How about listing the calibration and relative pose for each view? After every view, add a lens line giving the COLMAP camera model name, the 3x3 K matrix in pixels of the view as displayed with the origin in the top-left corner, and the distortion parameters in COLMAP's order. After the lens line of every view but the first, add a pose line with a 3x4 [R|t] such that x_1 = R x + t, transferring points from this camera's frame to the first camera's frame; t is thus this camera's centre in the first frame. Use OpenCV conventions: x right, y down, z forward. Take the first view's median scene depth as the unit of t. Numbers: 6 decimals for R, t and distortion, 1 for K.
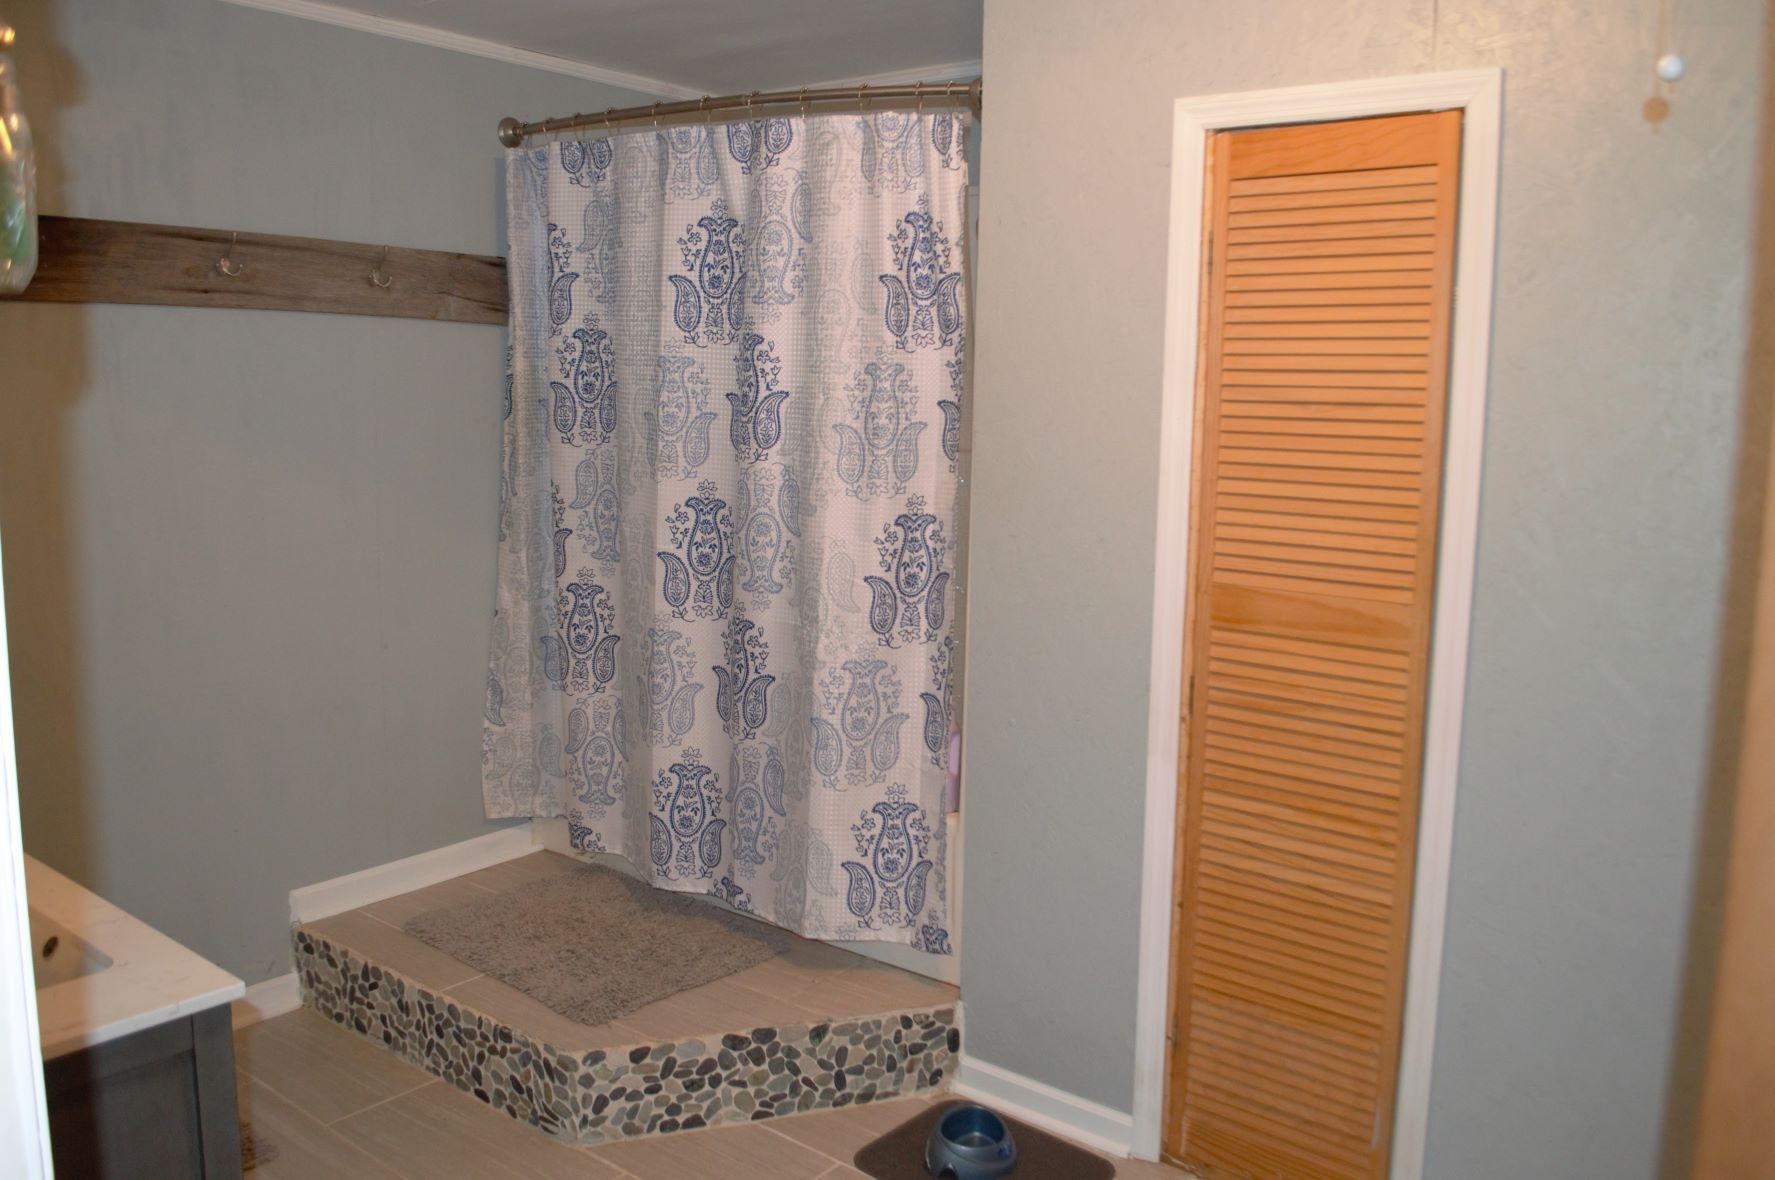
lens RADIAL K [[1418.6, 0, 887.5], [0, 1418.6, 590.0], [0, 0, 1]] dist [-0.002159, -0.004797]
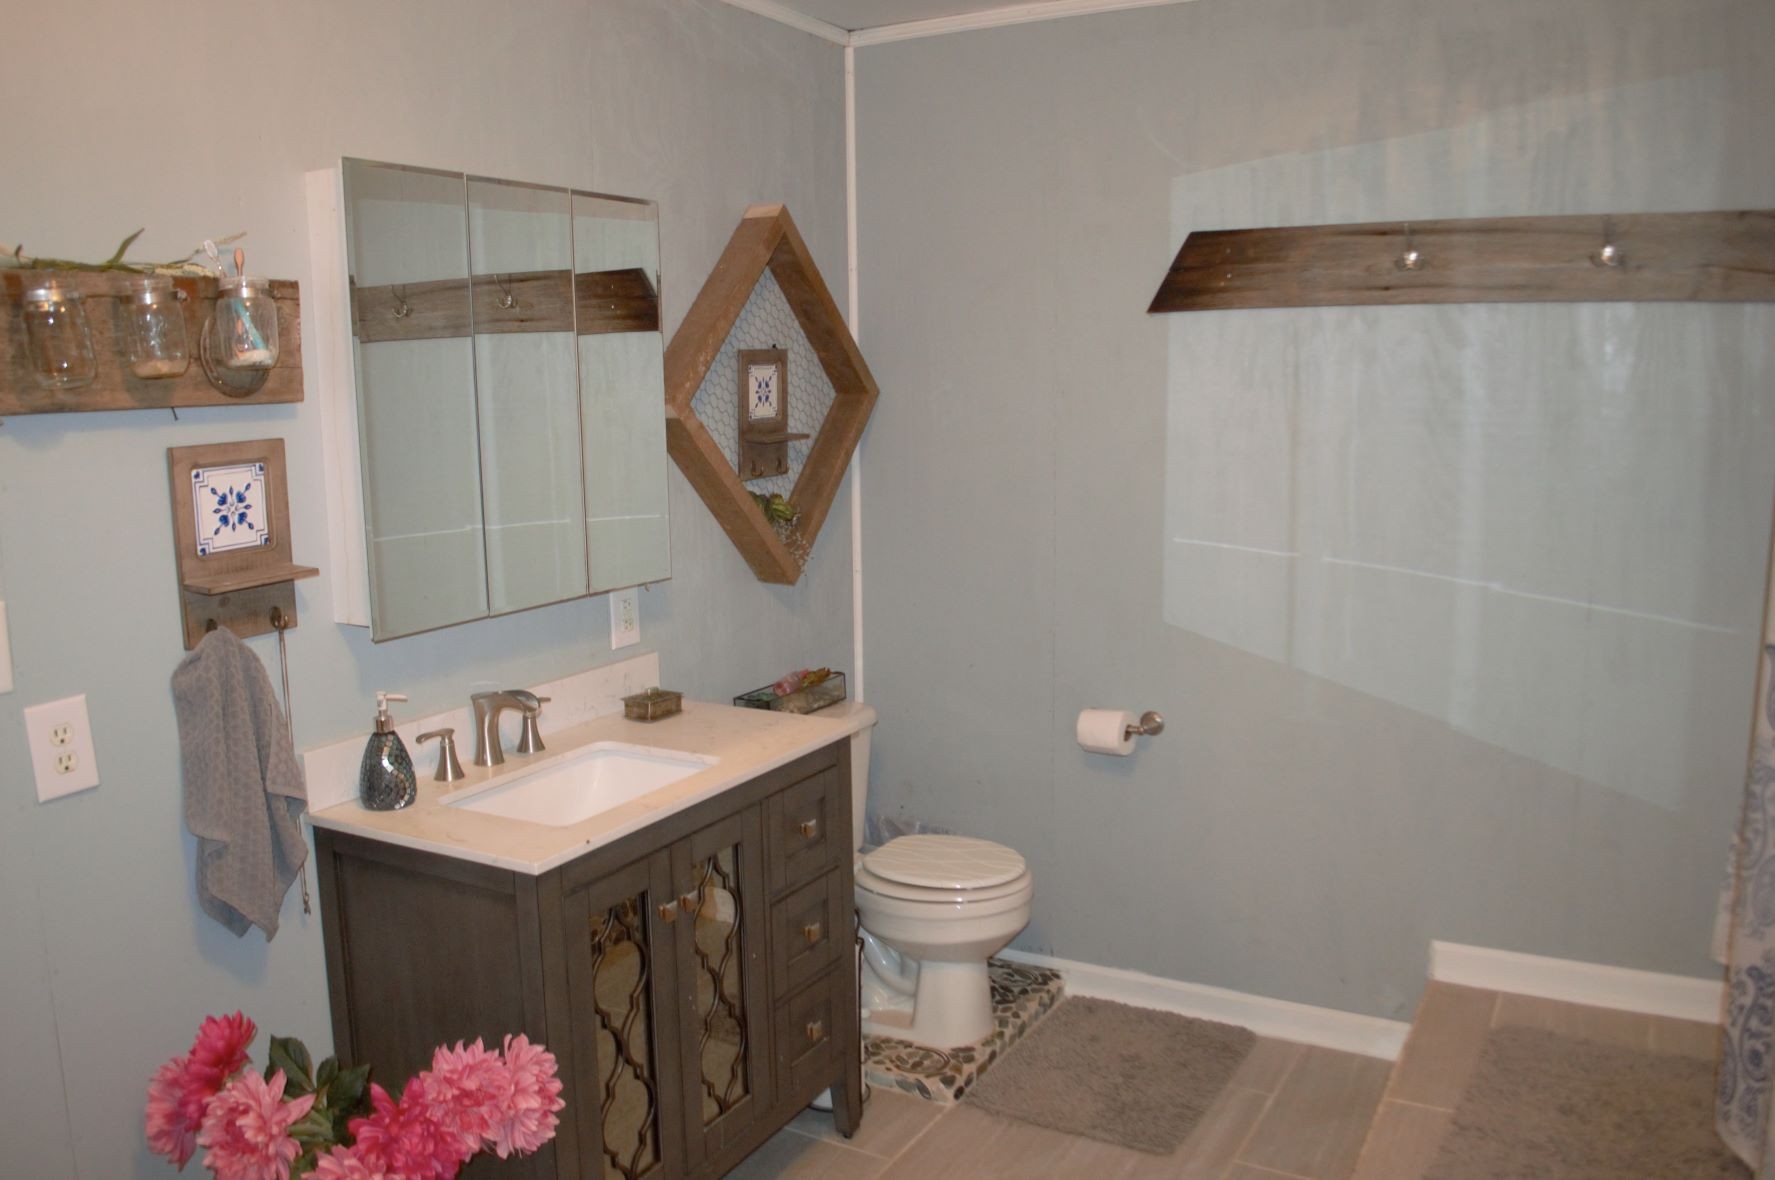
lens RADIAL K [[1414.7, 0, 896.4], [0, 1414.7, 599.7], [0, 0, 1]] dist [-0.080220, 0.004271]
pose [[0.192493, 0.143576, -0.970738, 0.395976], [-0.127752, 0.984486, 0.120277, -0.076181], [0.972947, 0.100861, 0.207849, 0.511815]]
